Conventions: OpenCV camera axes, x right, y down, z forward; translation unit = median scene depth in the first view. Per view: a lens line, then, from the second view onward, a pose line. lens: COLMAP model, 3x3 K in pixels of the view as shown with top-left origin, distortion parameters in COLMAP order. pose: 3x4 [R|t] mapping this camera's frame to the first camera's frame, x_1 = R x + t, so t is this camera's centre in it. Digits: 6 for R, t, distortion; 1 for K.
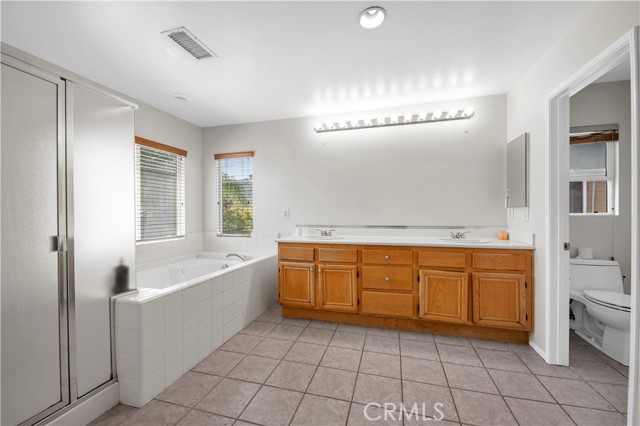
lens RADIAL K [[256.4, 0, 322.5], [0, 256.4, 214.4], [0, 0, 1]] dist [0.002838, -0.003620]
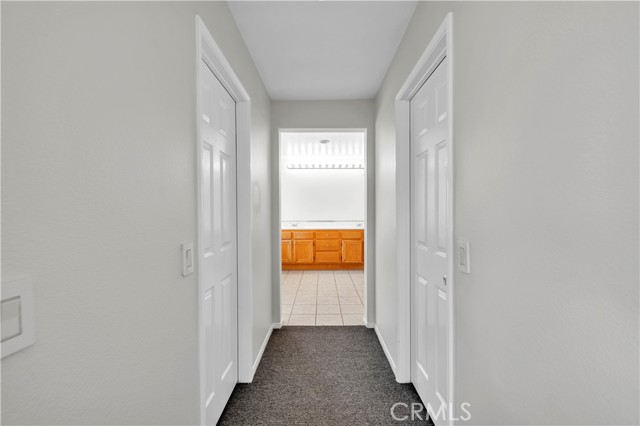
lens RADIAL K [[256.4, 0, 319.7], [0, 256.4, 212.3], [0, 0, 1]] dist [0.002838, -0.003620]
pose [[0.963200, -0.003475, 0.268763, -0.367370], [0.001090, 0.999959, 0.009023, -0.040605], [-0.268783, -0.008398, 0.963164, -0.987152]]
